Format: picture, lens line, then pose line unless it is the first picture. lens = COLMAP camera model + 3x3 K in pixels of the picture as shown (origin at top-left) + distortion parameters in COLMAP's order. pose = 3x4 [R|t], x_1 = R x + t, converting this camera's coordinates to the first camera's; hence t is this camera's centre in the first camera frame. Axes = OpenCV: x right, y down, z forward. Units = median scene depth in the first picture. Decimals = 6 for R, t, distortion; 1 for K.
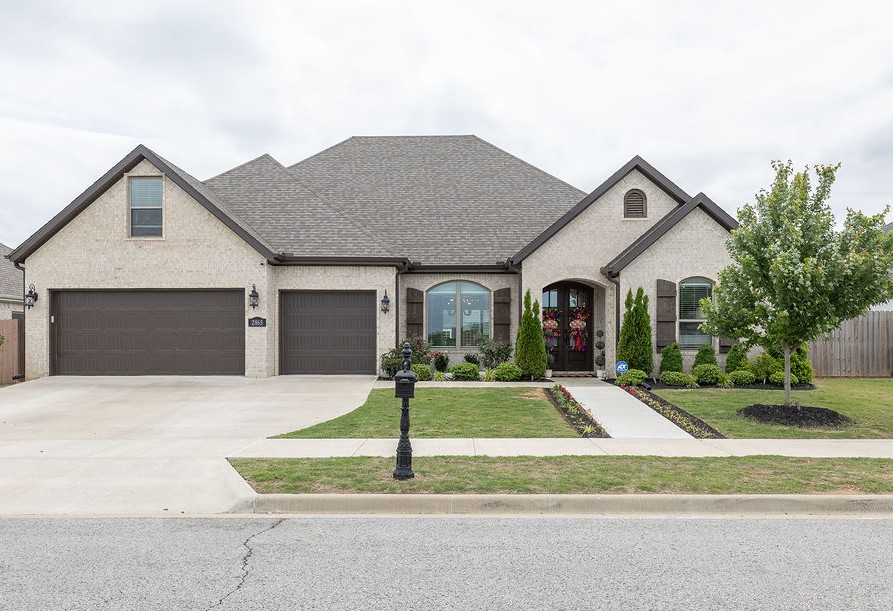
lens RADIAL K [[609.4, 0, 447.3], [0, 609.4, 308.5], [0, 0, 1]] dist [0.000981, 0.000239]
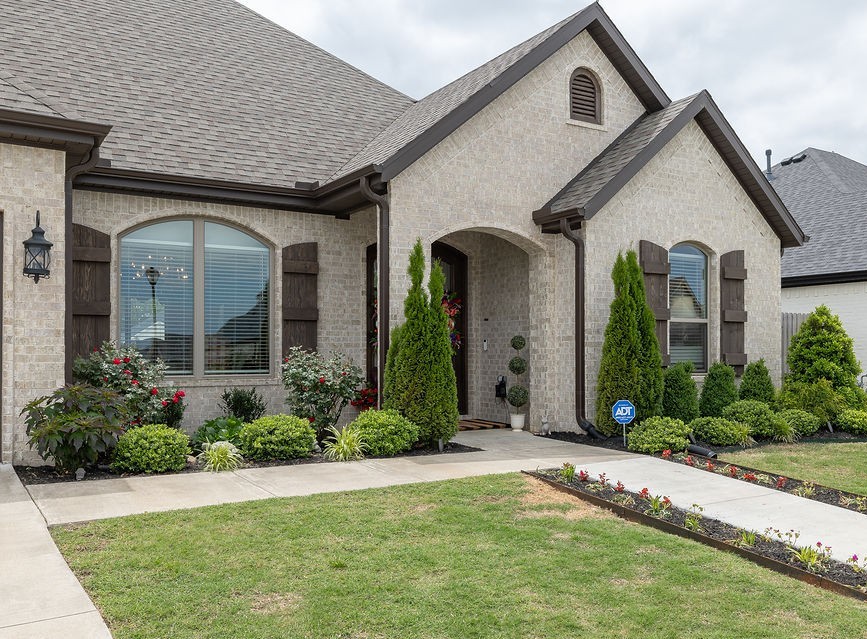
lens RADIAL K [[732.9, 0, 433.9], [0, 732.9, 324.5], [0, 0, 1]] dist [0.002396, 0.003001]
pose [[0.827679, 0.018121, 0.560910, -0.146662], [-0.027291, 0.999596, 0.007977, 0.023067], [-0.560538, -0.021910, 0.827839, 0.532375]]
